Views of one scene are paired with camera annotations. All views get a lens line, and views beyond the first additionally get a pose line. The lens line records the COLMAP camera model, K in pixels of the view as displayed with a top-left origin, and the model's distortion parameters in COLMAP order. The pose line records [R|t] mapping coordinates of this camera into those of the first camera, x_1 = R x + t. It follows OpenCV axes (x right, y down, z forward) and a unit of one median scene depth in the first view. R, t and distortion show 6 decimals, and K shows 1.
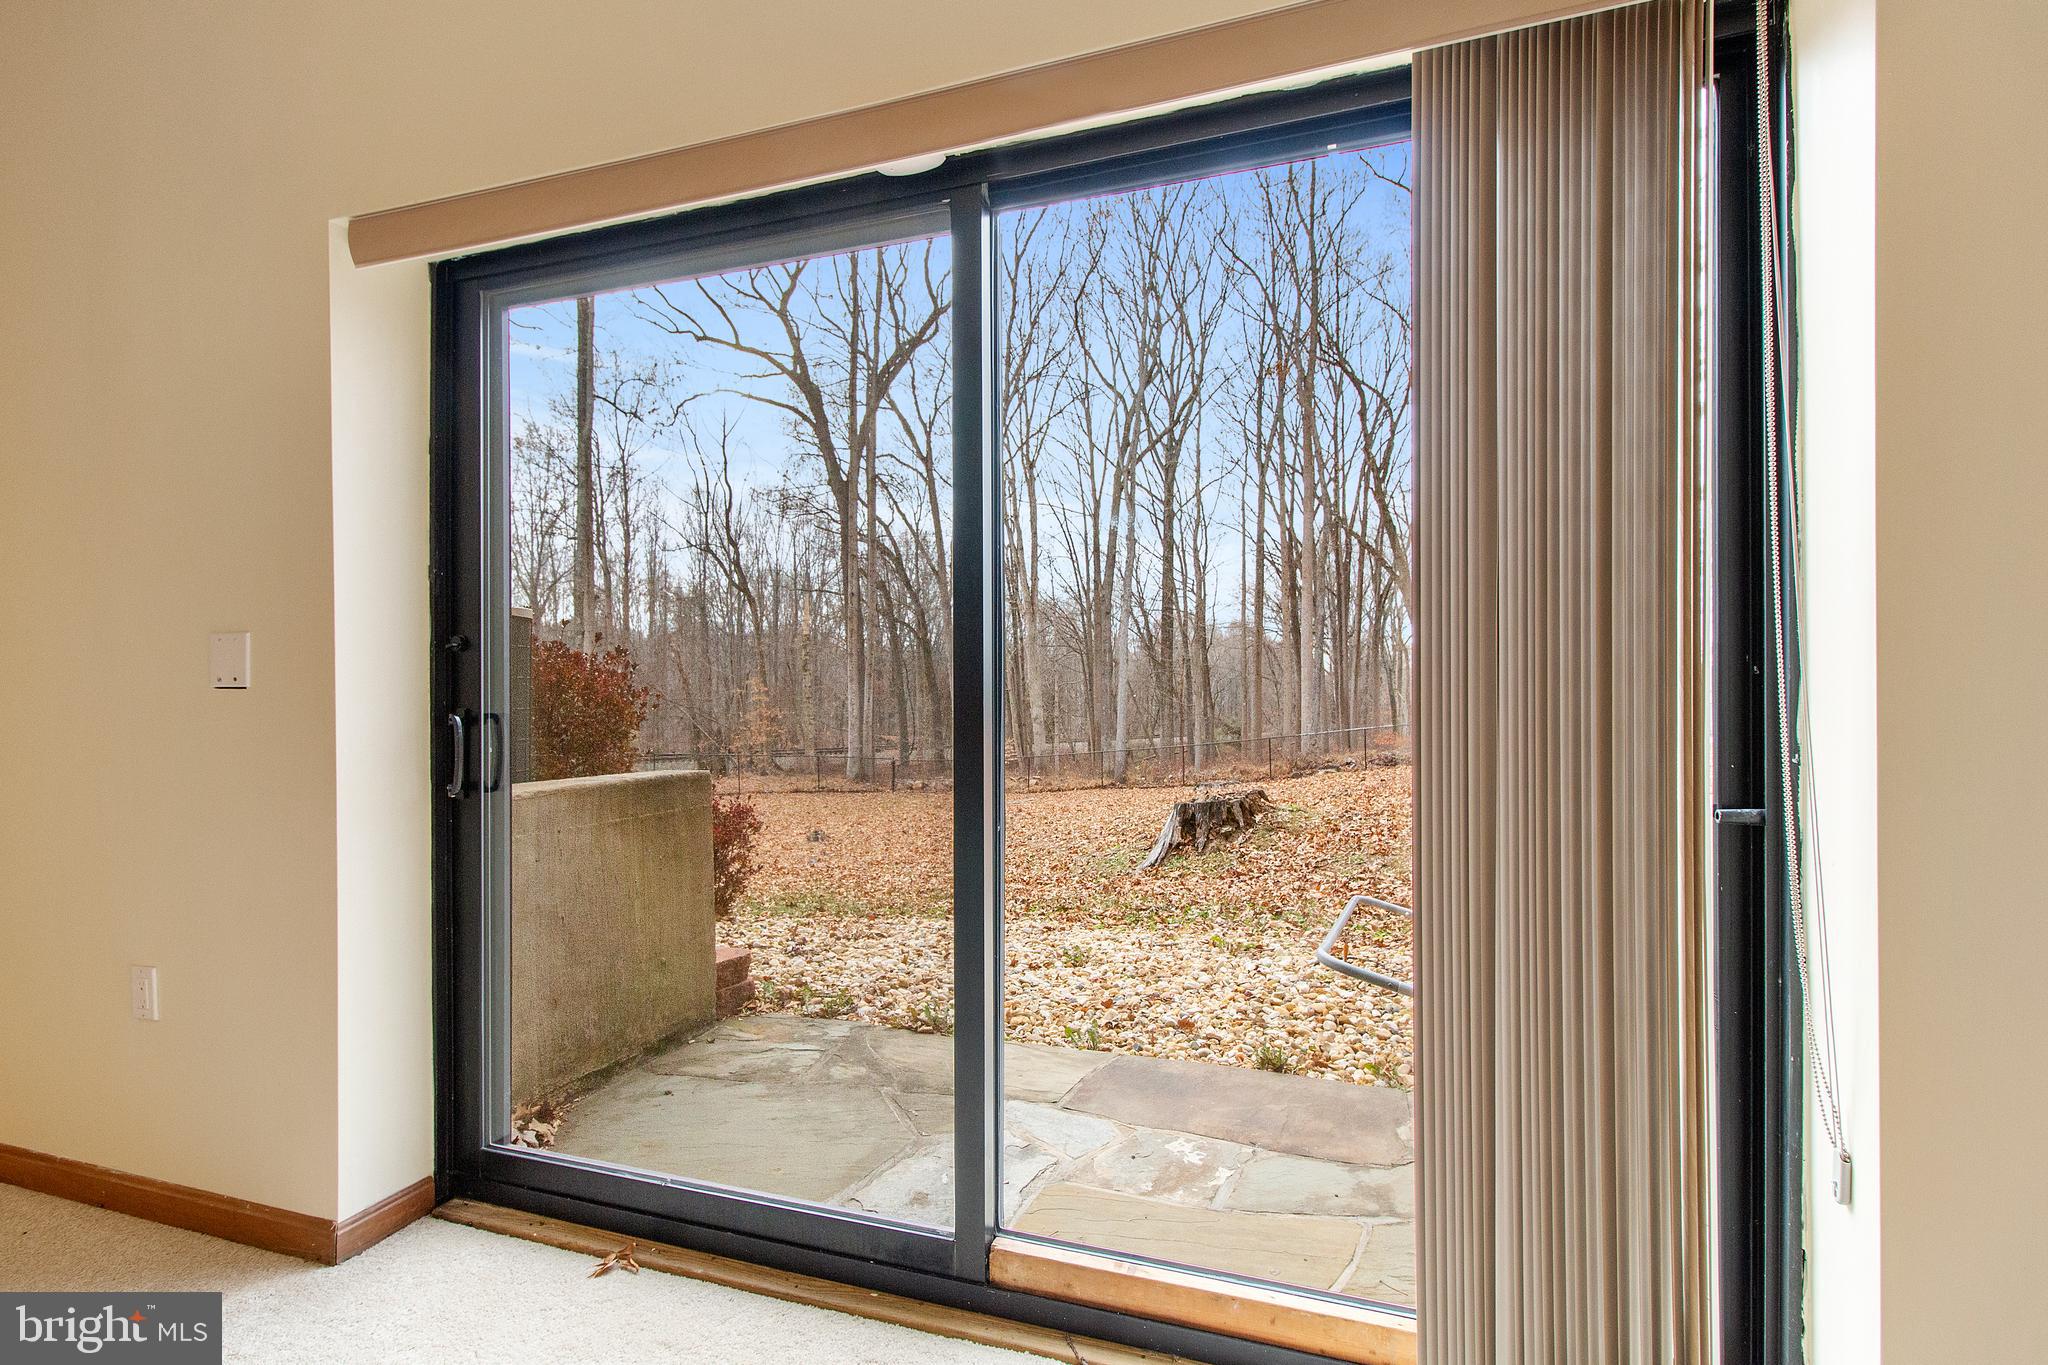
lens RADIAL K [[942.6, 0, 1030.1], [0, 942.6, 713.7], [0, 0, 1]] dist [0.000518, -0.000015]
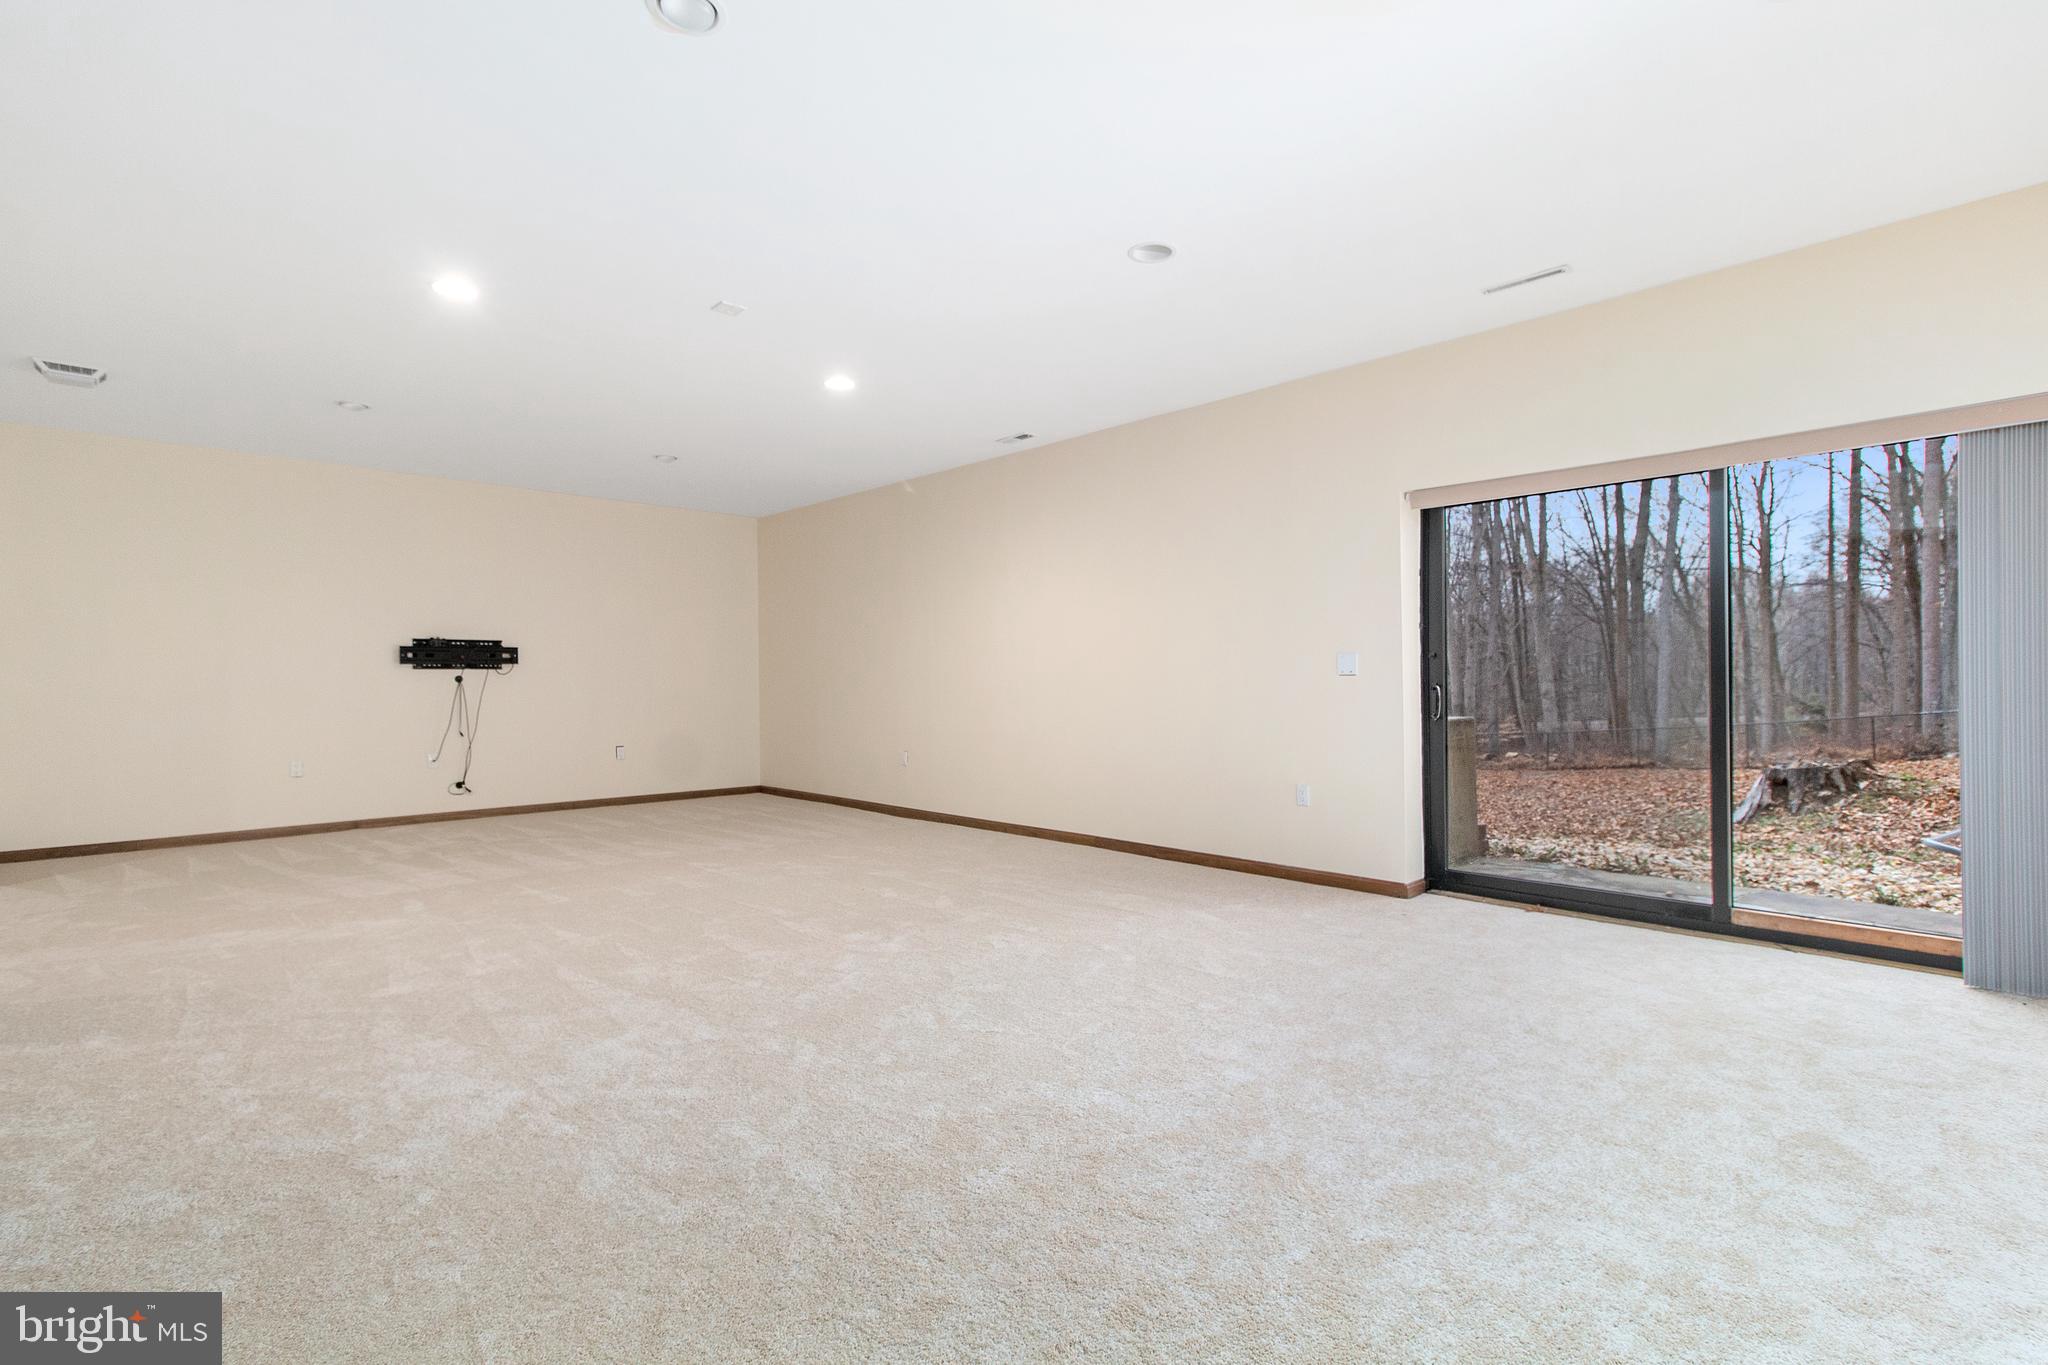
lens RADIAL K [[921.9, 0, 1026.8], [0, 921.9, 689.7], [0, 0, 1]] dist [-0.001693, -0.001091]
pose [[0.880946, -0.000692, -0.473216, -0.014019], [0.000856, 1.000000, 0.000130, 0.000402], [0.473216, -0.000519, 0.880946, -0.051620]]
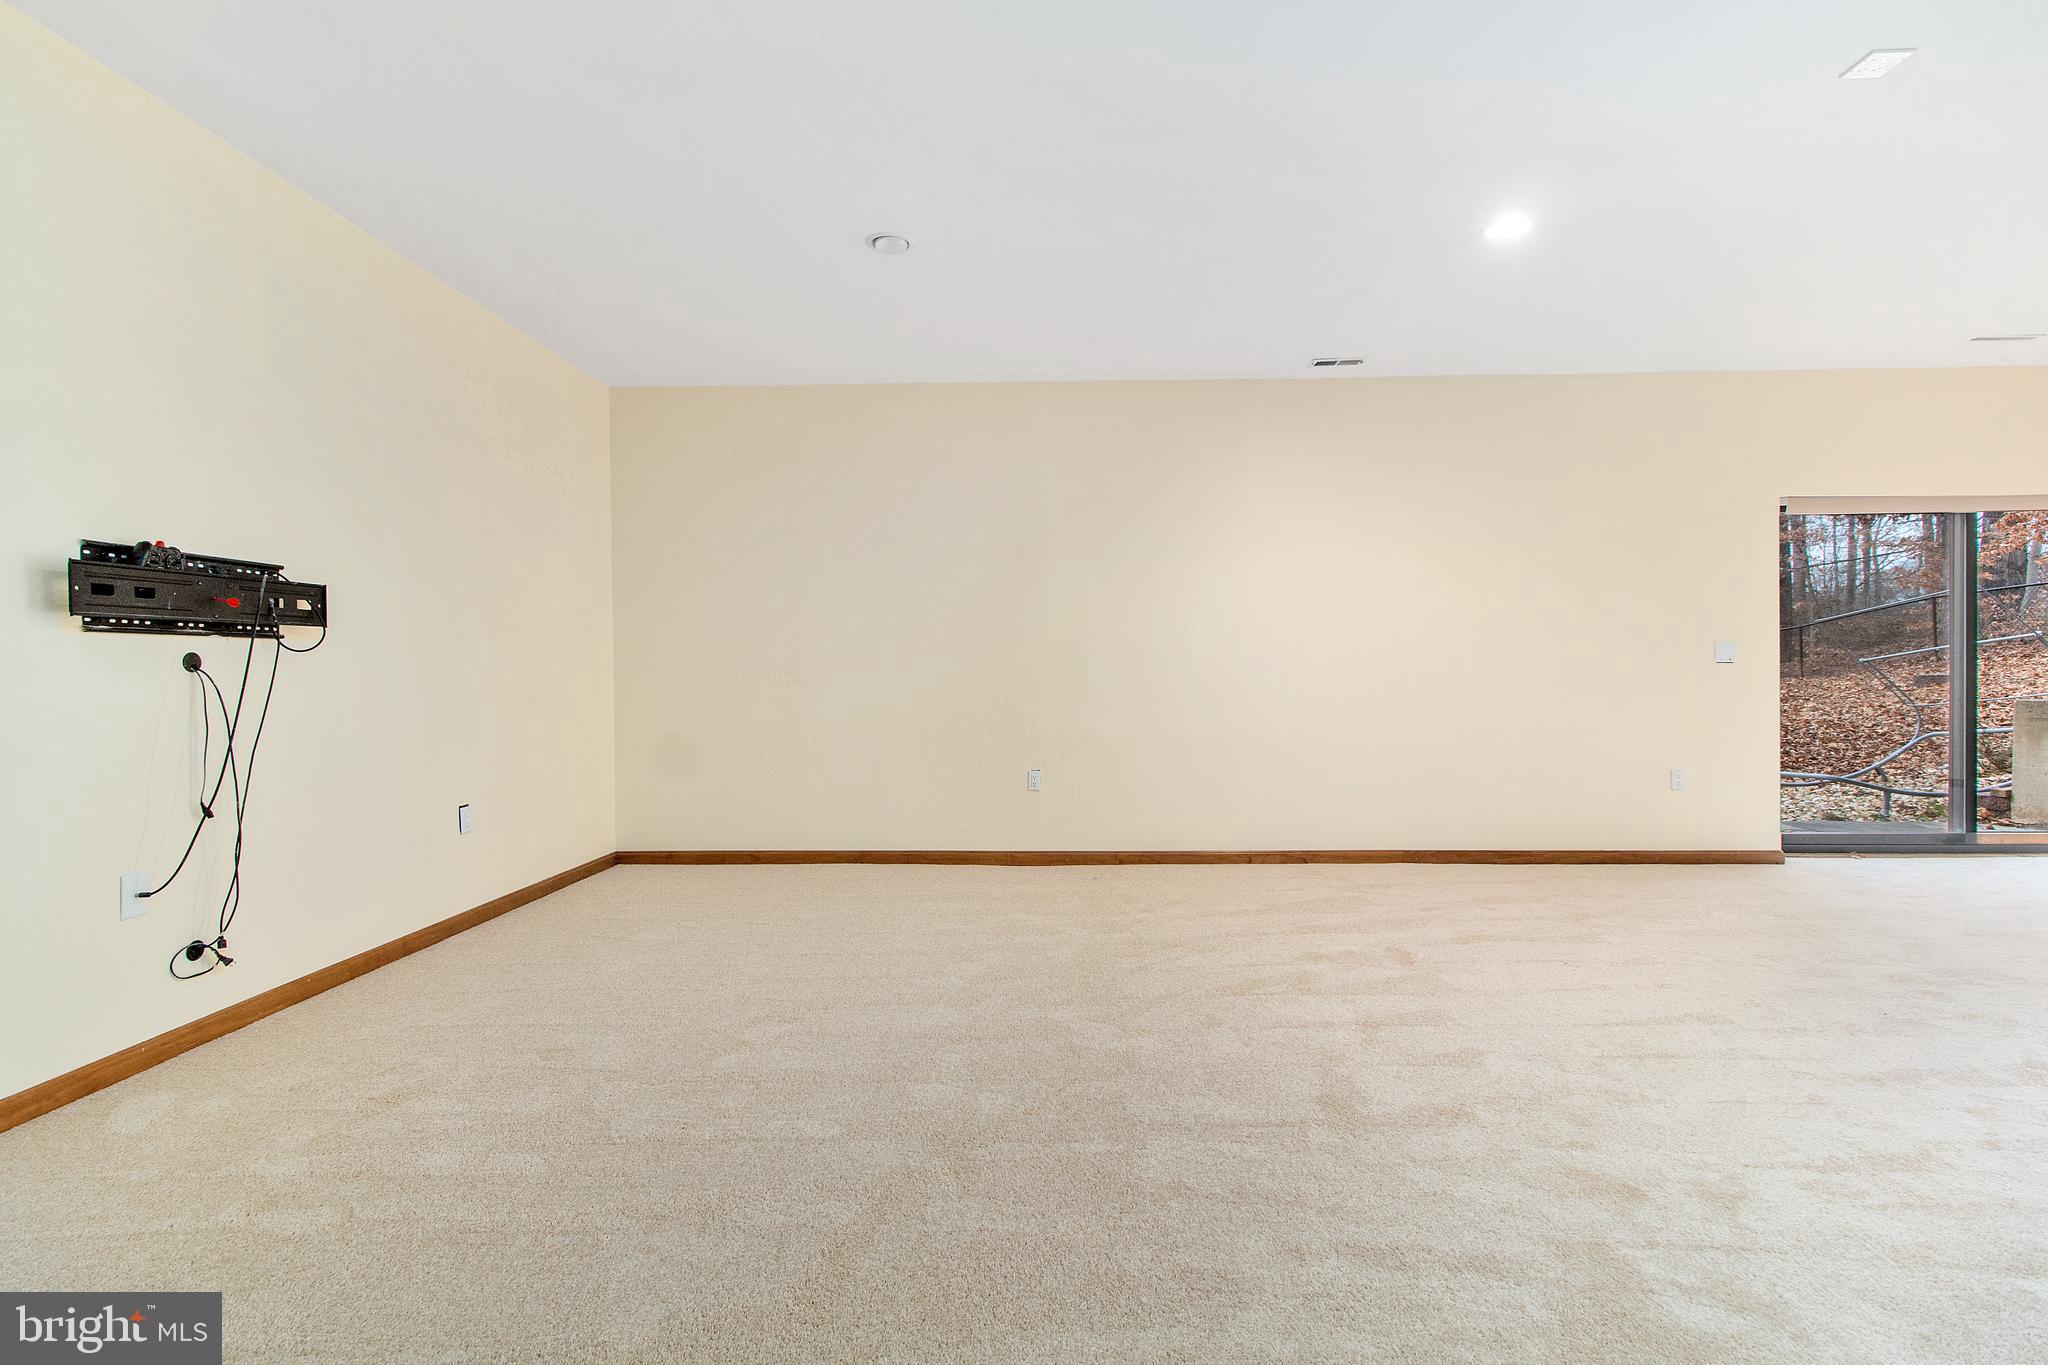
lens RADIAL K [[921.9, 0, 1026.8], [0, 921.9, 689.7], [0, 0, 1]] dist [-0.001693, -0.001091]
pose [[0.966050, -0.011386, 0.258105, -0.111532], [0.009110, 0.999908, 0.010013, 0.000204], [-0.258196, -0.007321, 0.966065, -0.033045]]
